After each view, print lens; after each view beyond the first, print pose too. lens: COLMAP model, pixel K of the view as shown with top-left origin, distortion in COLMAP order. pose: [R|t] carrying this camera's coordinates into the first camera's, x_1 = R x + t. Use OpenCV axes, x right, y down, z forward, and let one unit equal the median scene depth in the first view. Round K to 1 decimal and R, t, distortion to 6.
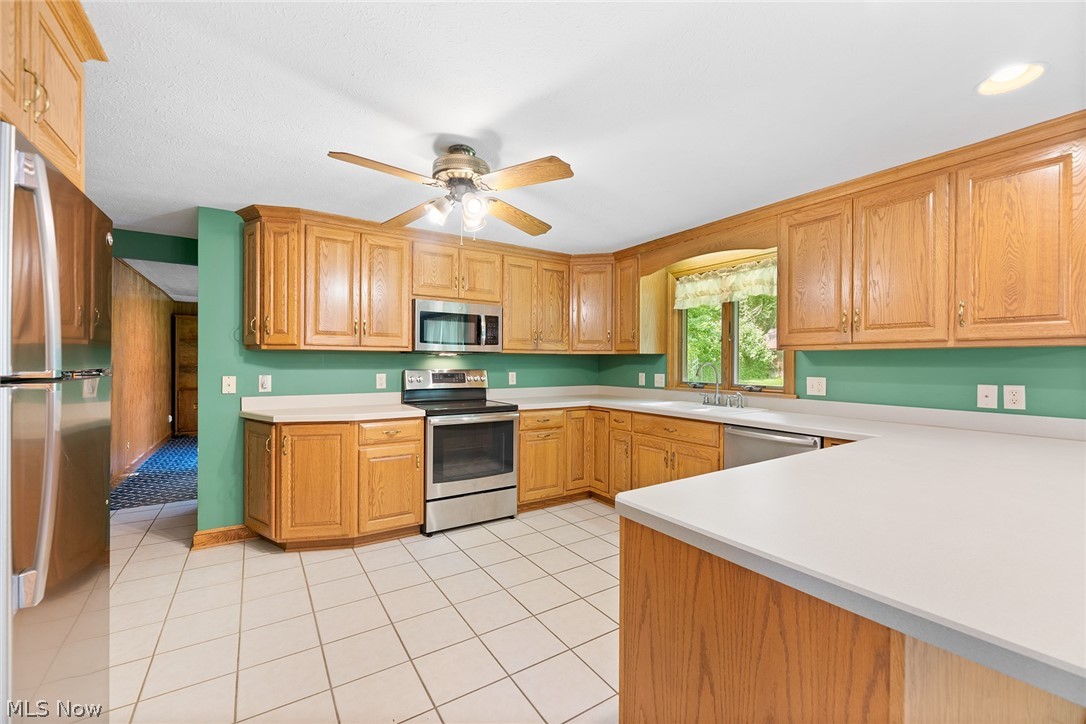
lens RADIAL K [[440.4, 0, 544.6], [0, 440.4, 362.1], [0, 0, 1]] dist [-0.002710, -0.000205]
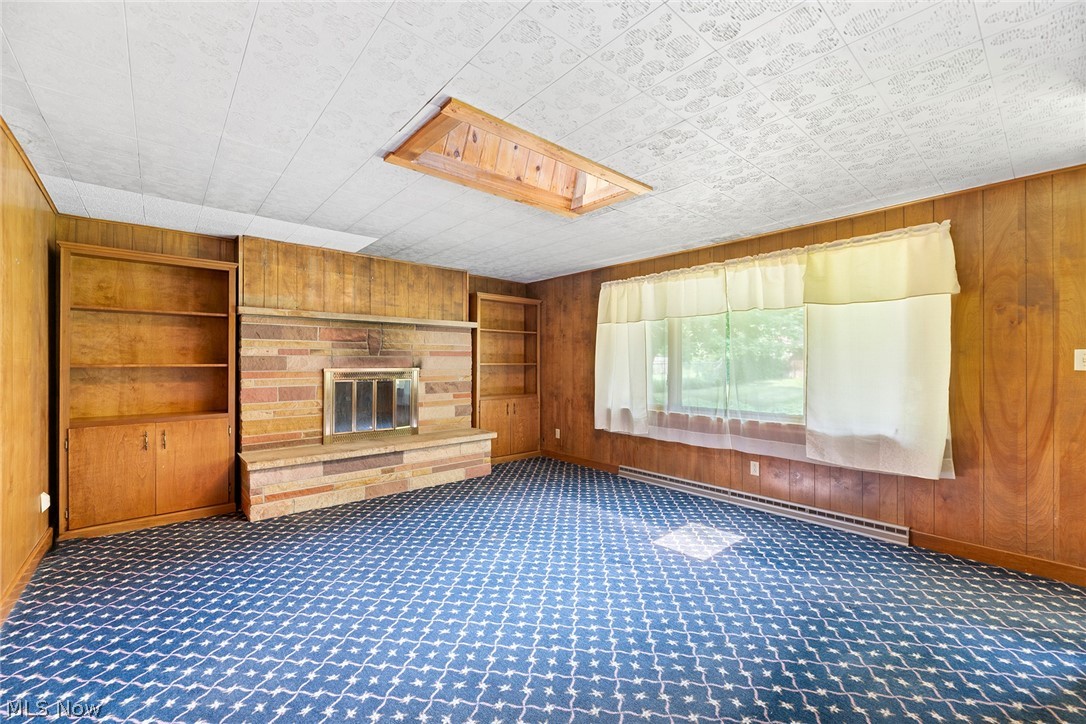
lens RADIAL K [[440.4, 0, 539.4], [0, 440.4, 361.7], [0, 0, 1]] dist [-0.002710, -0.000205]
pose [[0.991173, -0.002013, 0.132557, -0.454974], [0.002195, 0.999997, -0.001227, 0.005526], [-0.132554, 0.001507, 0.991175, 0.540095]]
